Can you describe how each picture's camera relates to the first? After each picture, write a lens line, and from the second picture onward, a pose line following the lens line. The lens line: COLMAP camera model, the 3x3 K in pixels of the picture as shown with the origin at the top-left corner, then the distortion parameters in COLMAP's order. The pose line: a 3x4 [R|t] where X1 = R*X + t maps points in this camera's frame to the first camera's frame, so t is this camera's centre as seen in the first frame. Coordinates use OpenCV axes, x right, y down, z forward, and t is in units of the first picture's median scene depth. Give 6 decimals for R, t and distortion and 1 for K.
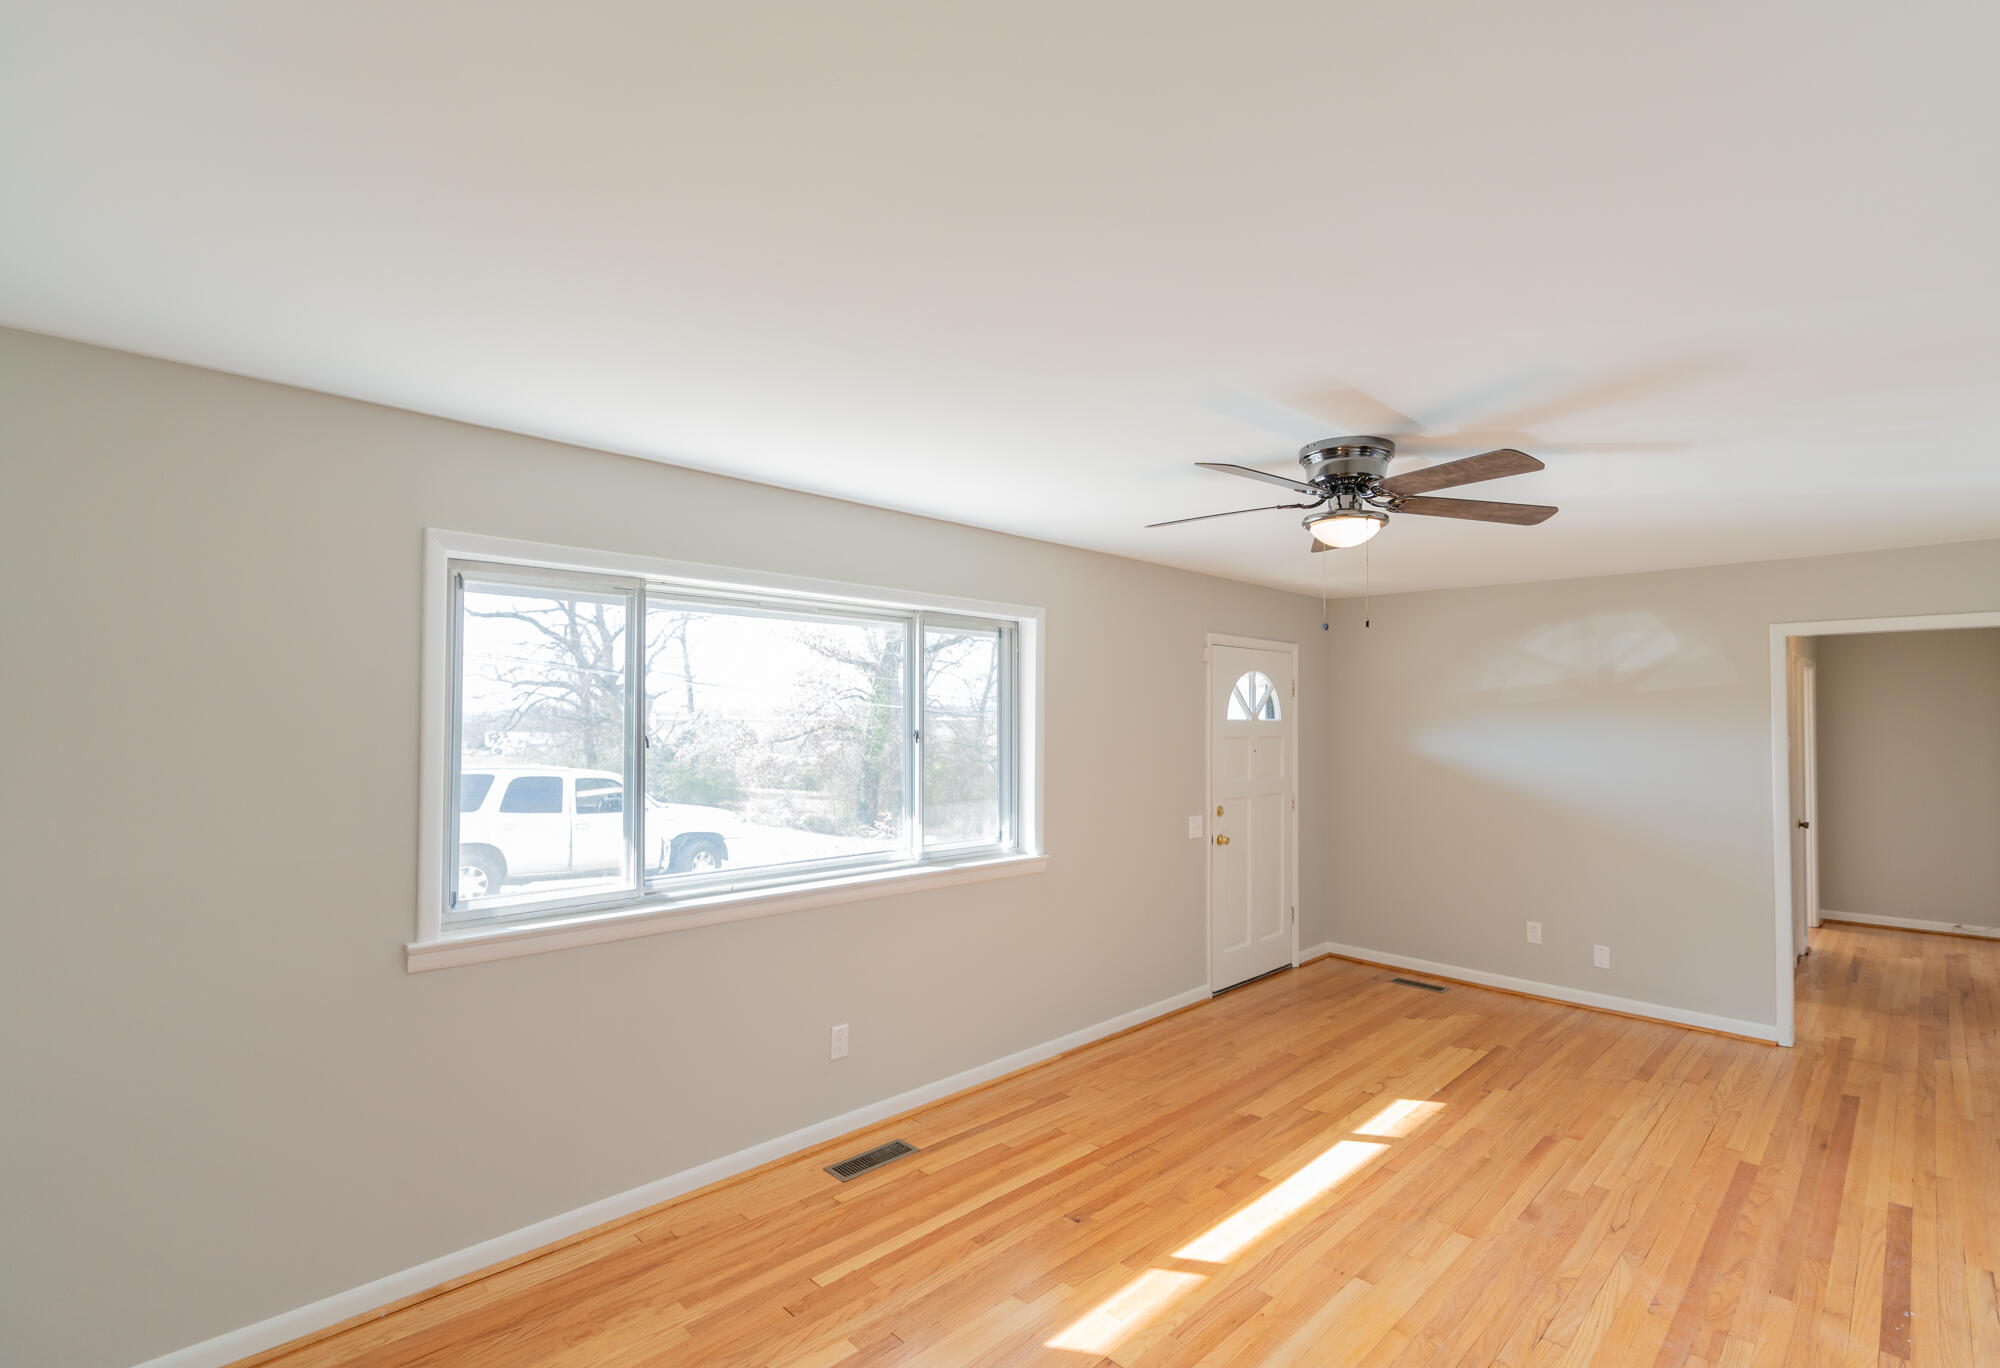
lens RADIAL K [[943.3, 0, 1001.5], [0, 943.3, 706.3], [0, 0, 1]] dist [-0.005189, -0.000648]
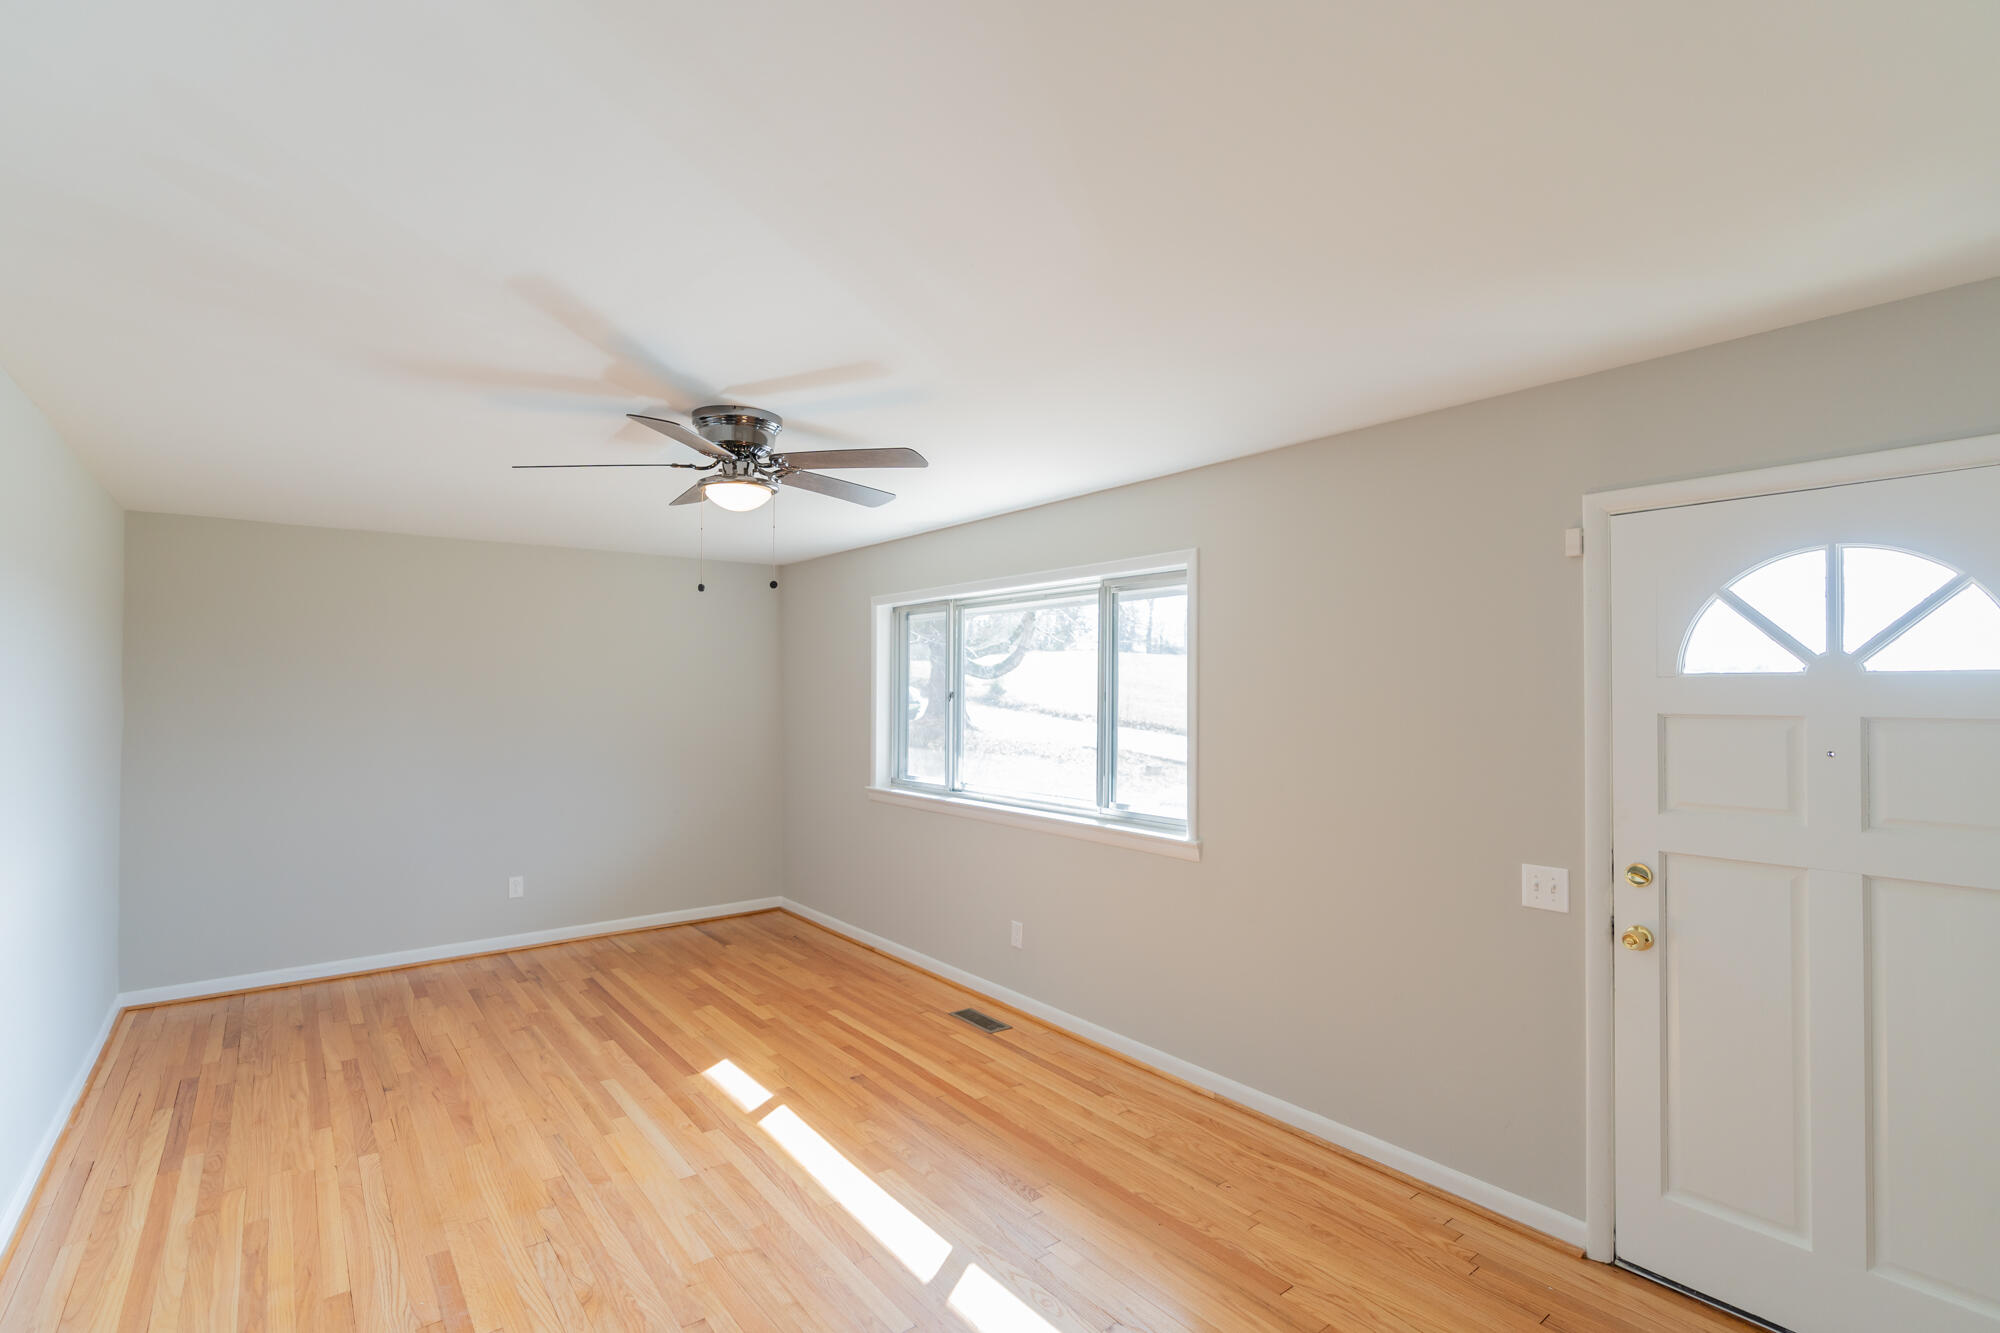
lens RADIAL K [[916.6, 0, 991.8], [0, 916.6, 677.8], [0, 0, 1]] dist [-0.002375, 0.000578]
pose [[-0.123669, -0.016422, -0.992188, 1.108303], [0.014858, 0.999720, -0.018399, 0.029770], [0.992212, -0.017017, -0.123390, 1.160237]]
